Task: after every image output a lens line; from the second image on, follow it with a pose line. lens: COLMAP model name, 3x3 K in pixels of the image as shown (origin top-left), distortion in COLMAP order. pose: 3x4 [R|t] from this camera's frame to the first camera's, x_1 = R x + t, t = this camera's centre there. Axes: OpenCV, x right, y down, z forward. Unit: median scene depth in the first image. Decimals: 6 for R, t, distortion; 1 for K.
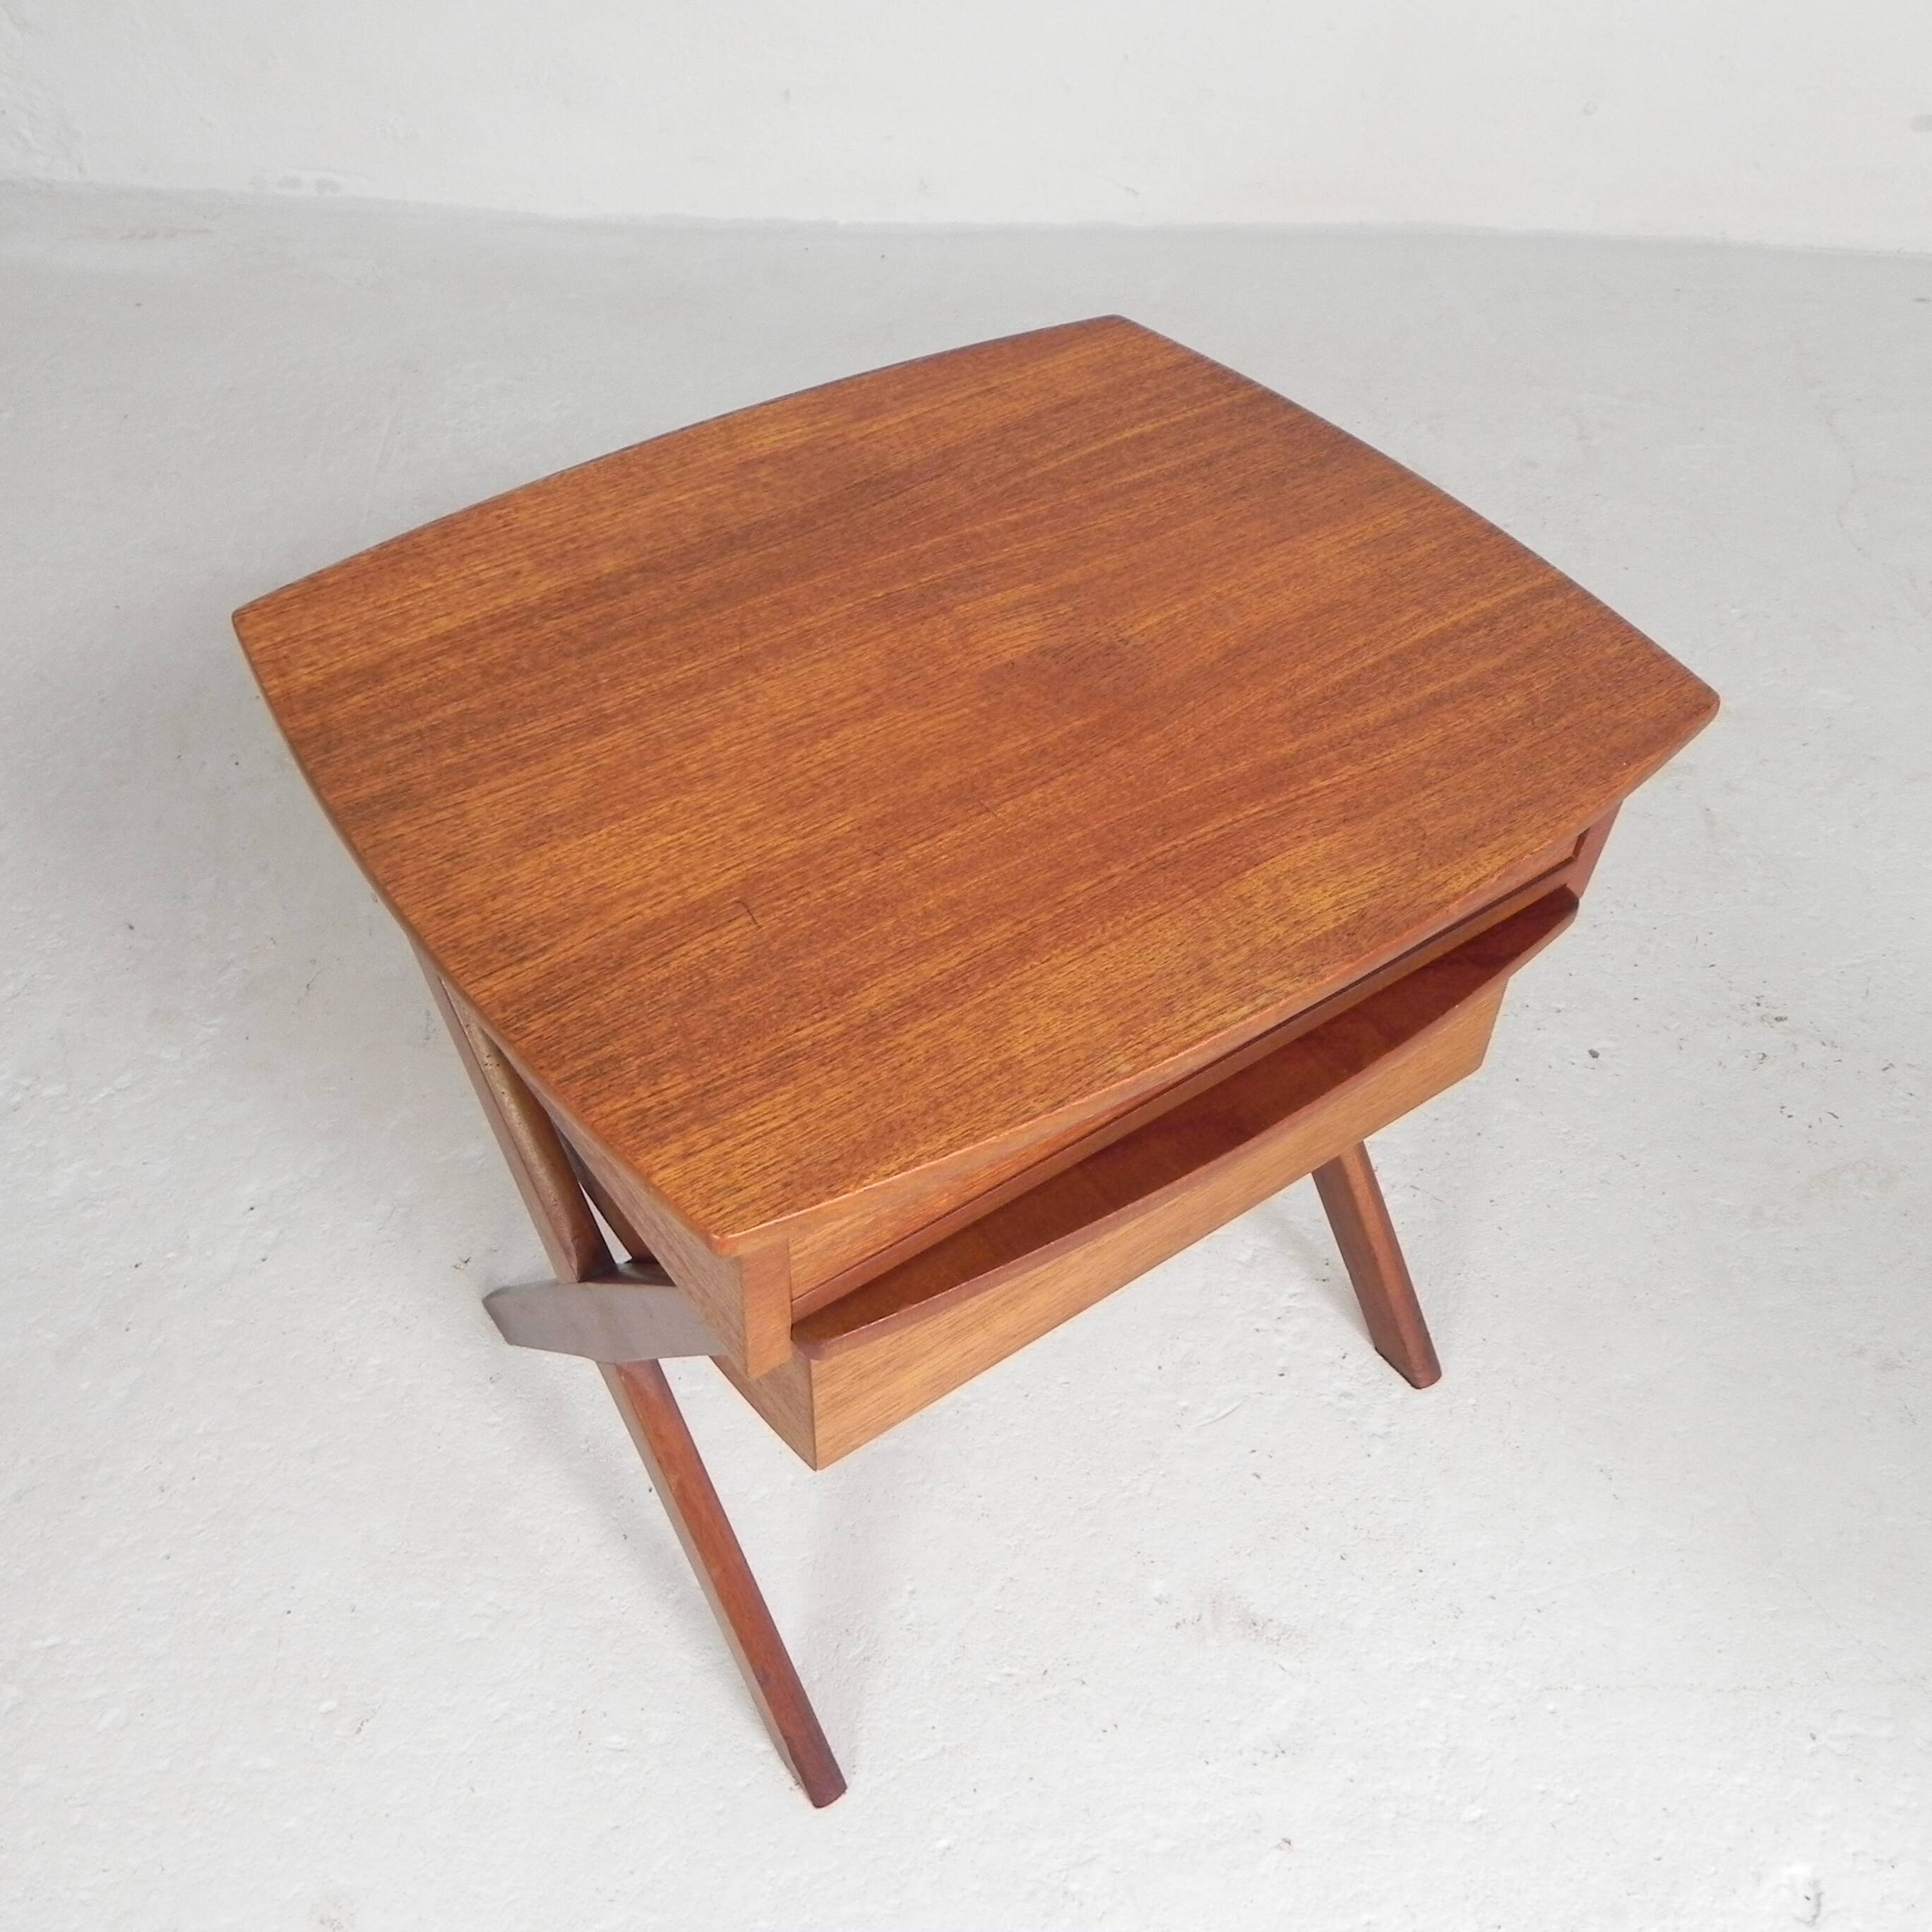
lens RADIAL K [[1902.3, 0, 966.4], [0, 1902.3, 1001.6], [0, 0, 1]] dist [-0.016481, 0.002125]
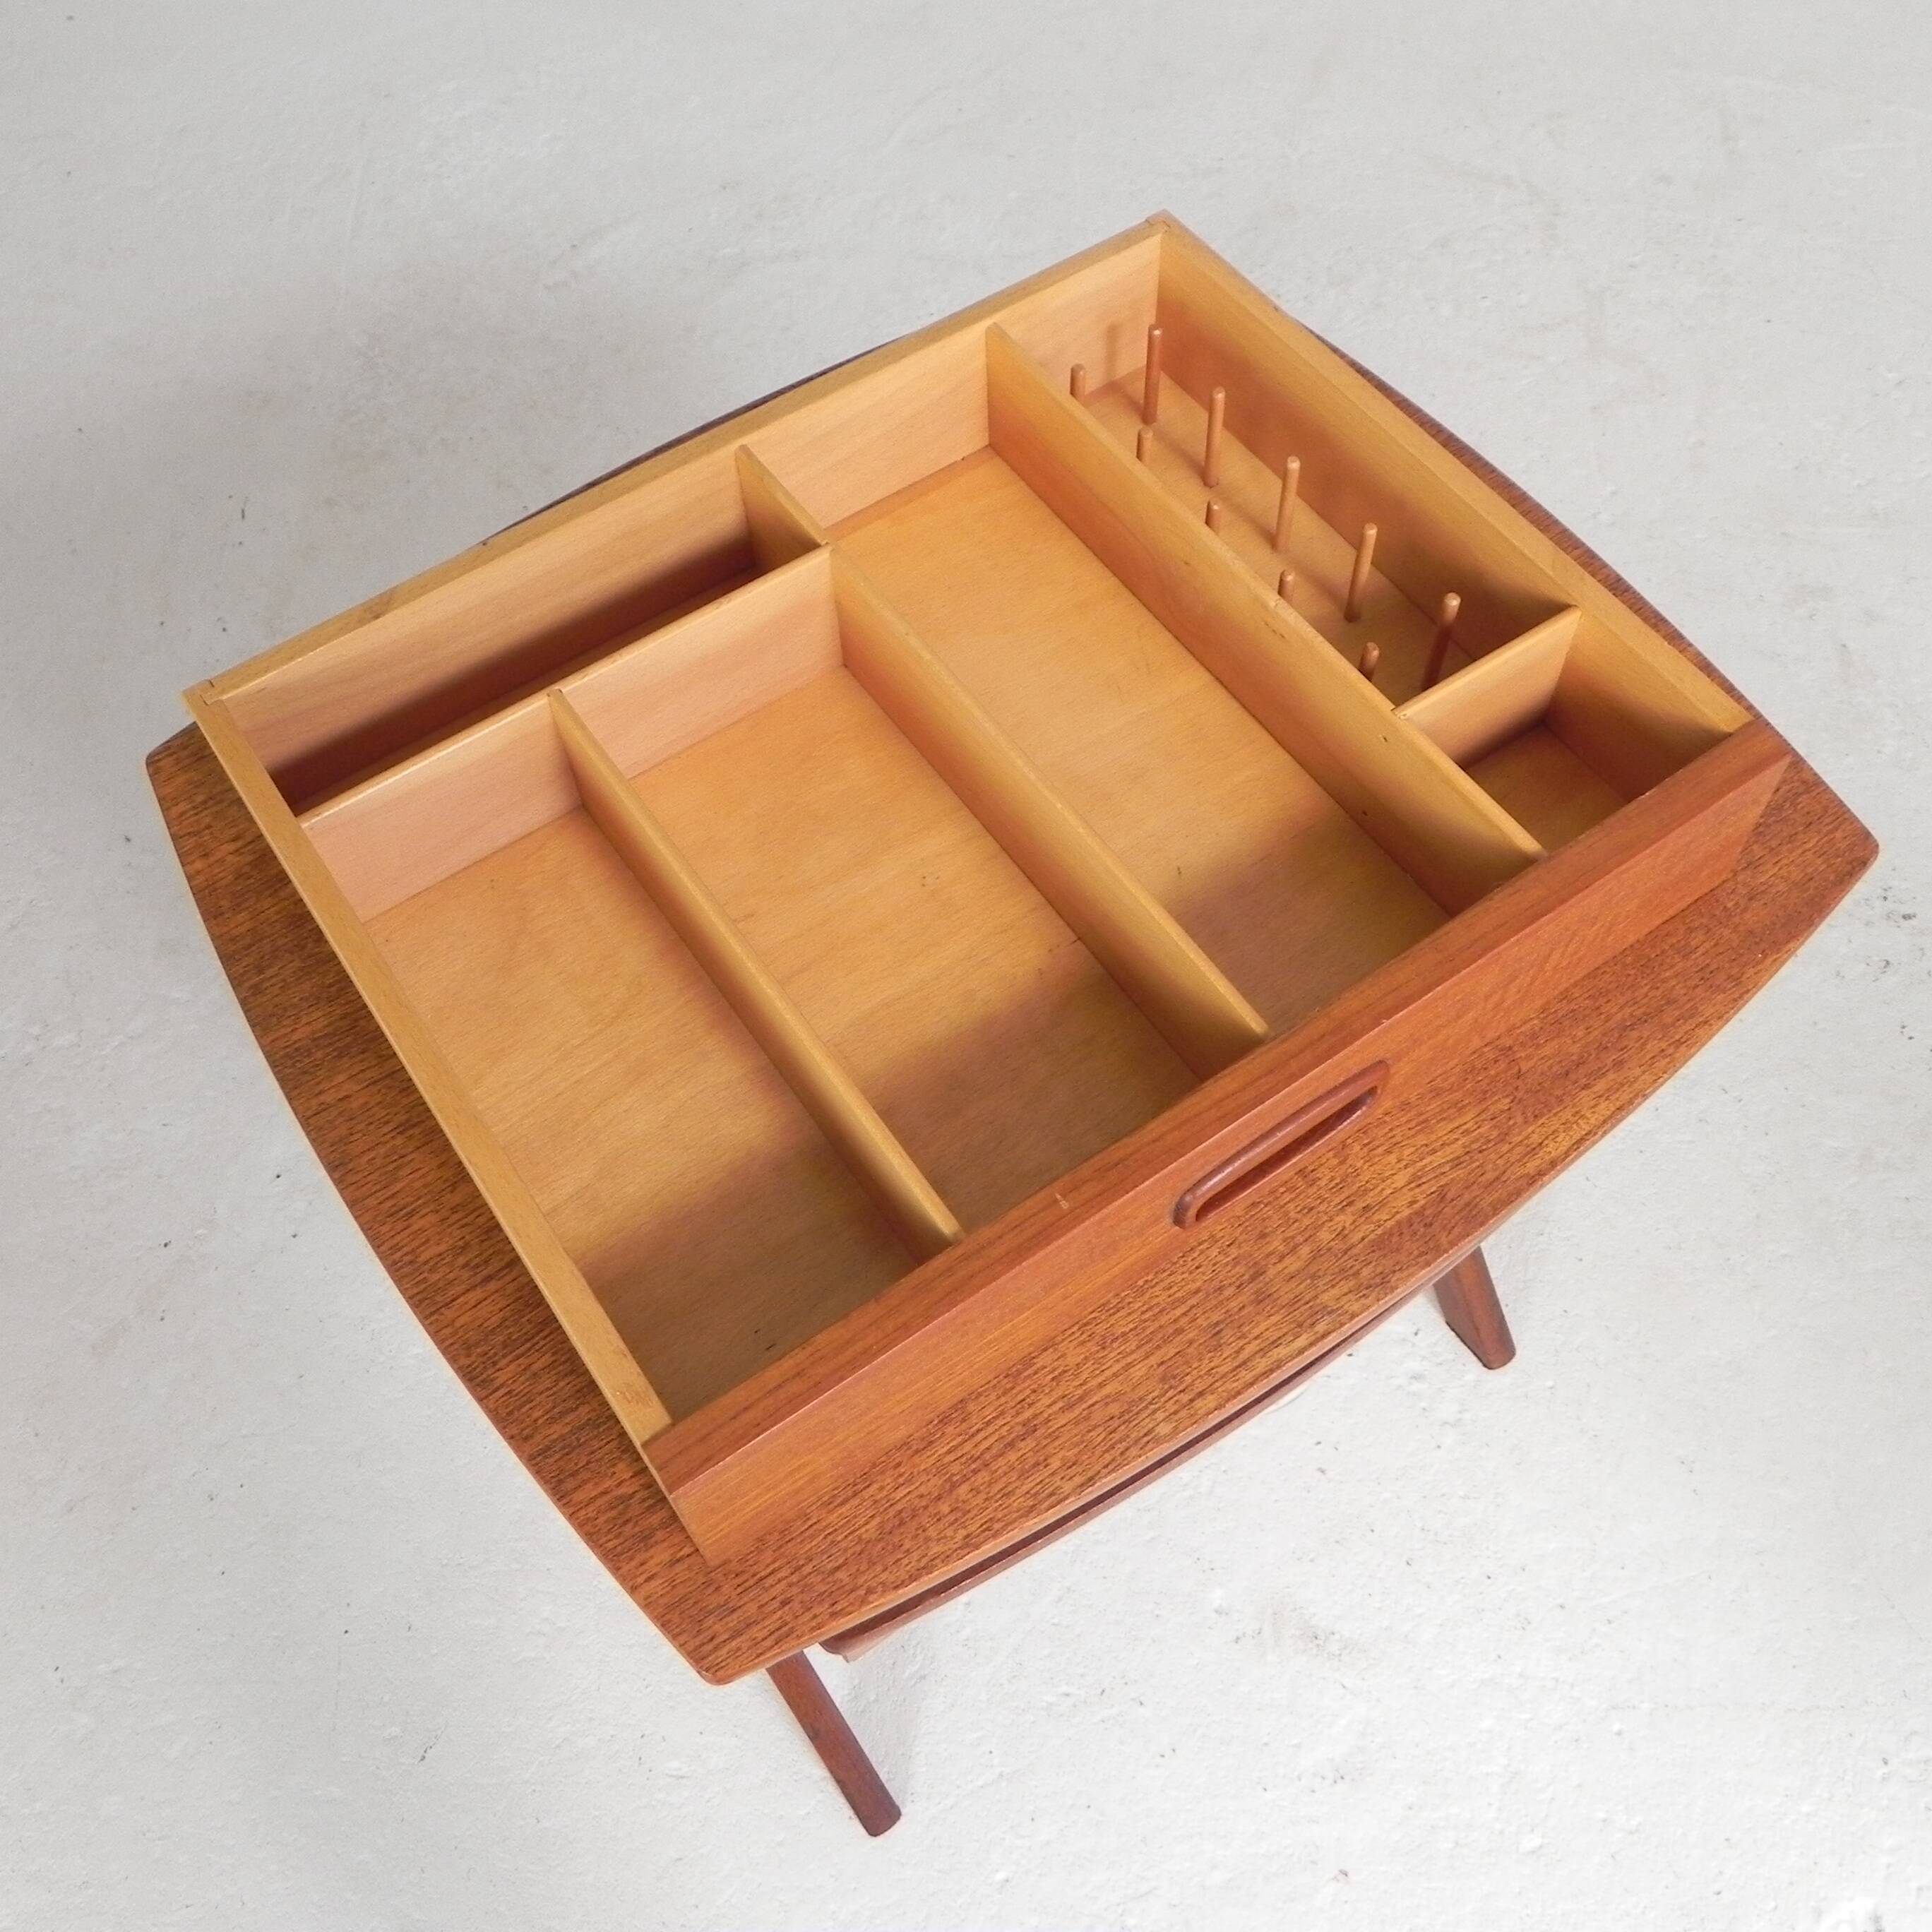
lens RADIAL K [[1894.0, 0, 977.9], [0, 1894.0, 983.0], [0, 0, 1]] dist [-0.009093, -0.007315]
pose [[0.999046, -0.015785, -0.040718, 0.023316], [0.024446, 0.974755, 0.221937, -0.238237], [0.036187, -0.222720, 0.974211, 0.121151]]
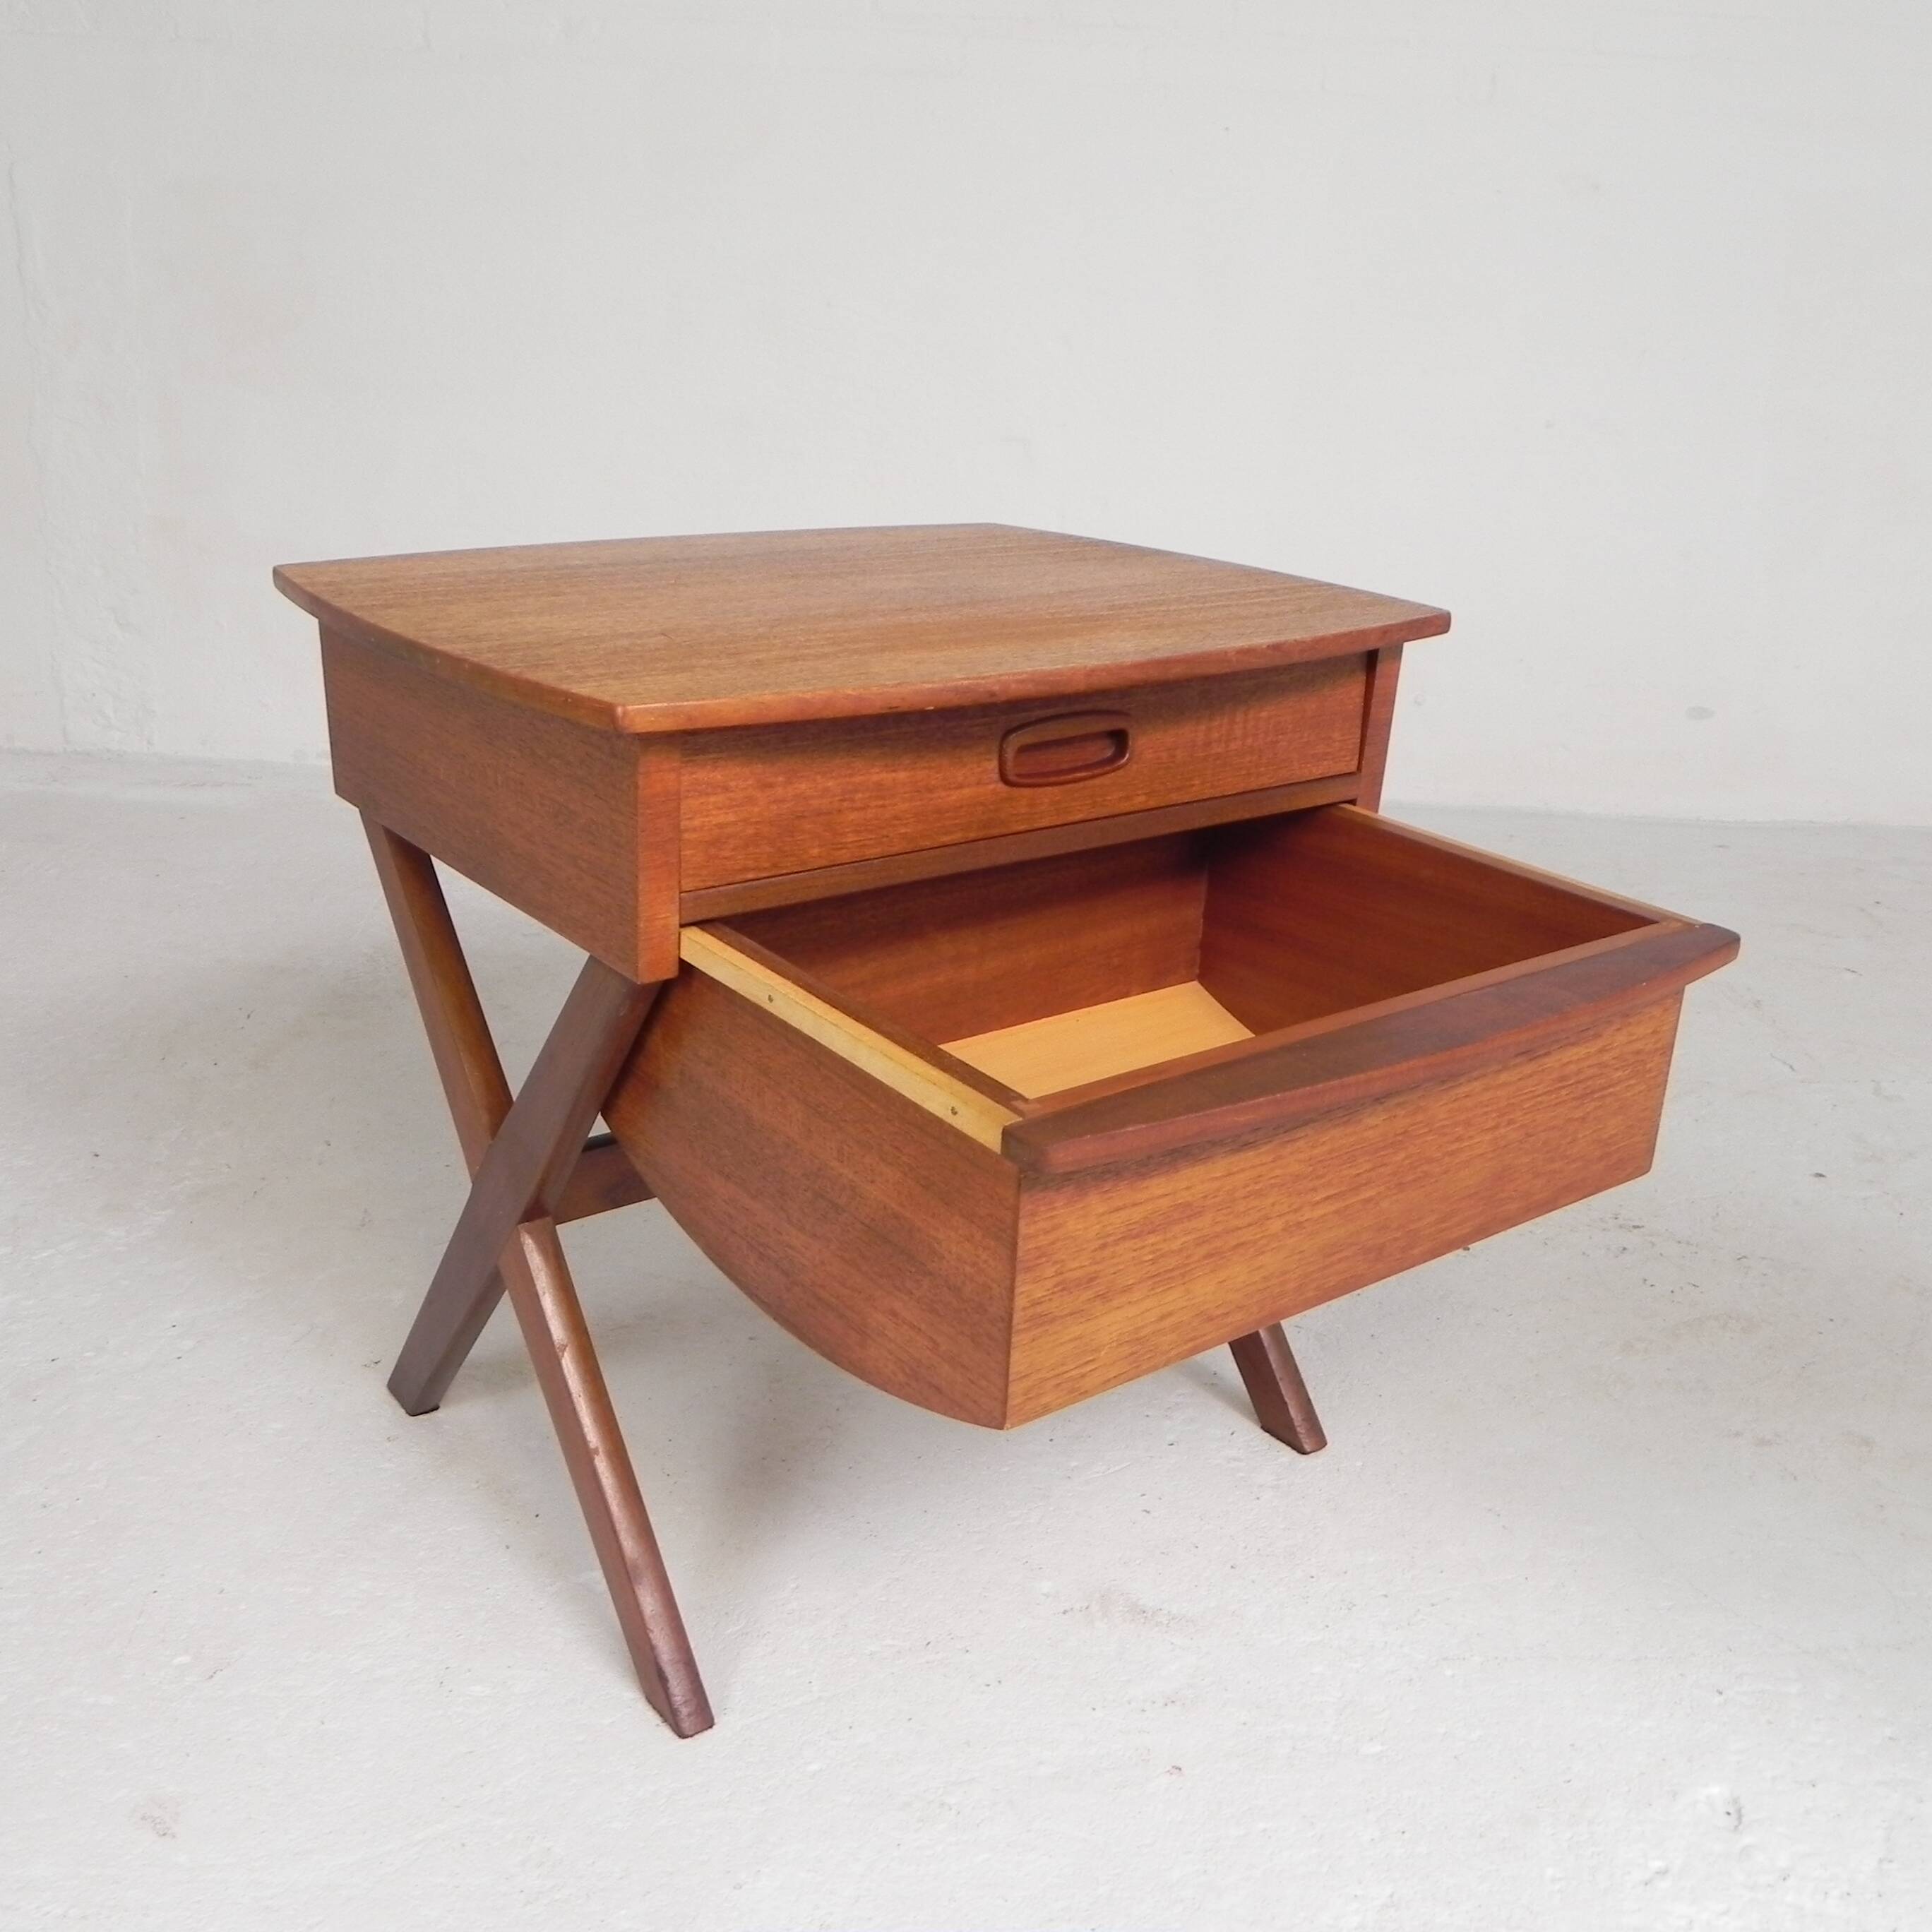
lens RADIAL K [[1923.1, 0, 966.9], [0, 1923.1, 1029.5], [0, 0, 1]] dist [-0.011082, -0.009627]
pose [[0.999832, 0.005497, 0.017497, 0.043972], [0.002531, 0.903541, -0.428495, 0.509990], [-0.018165, 0.428467, 0.903375, -0.024657]]
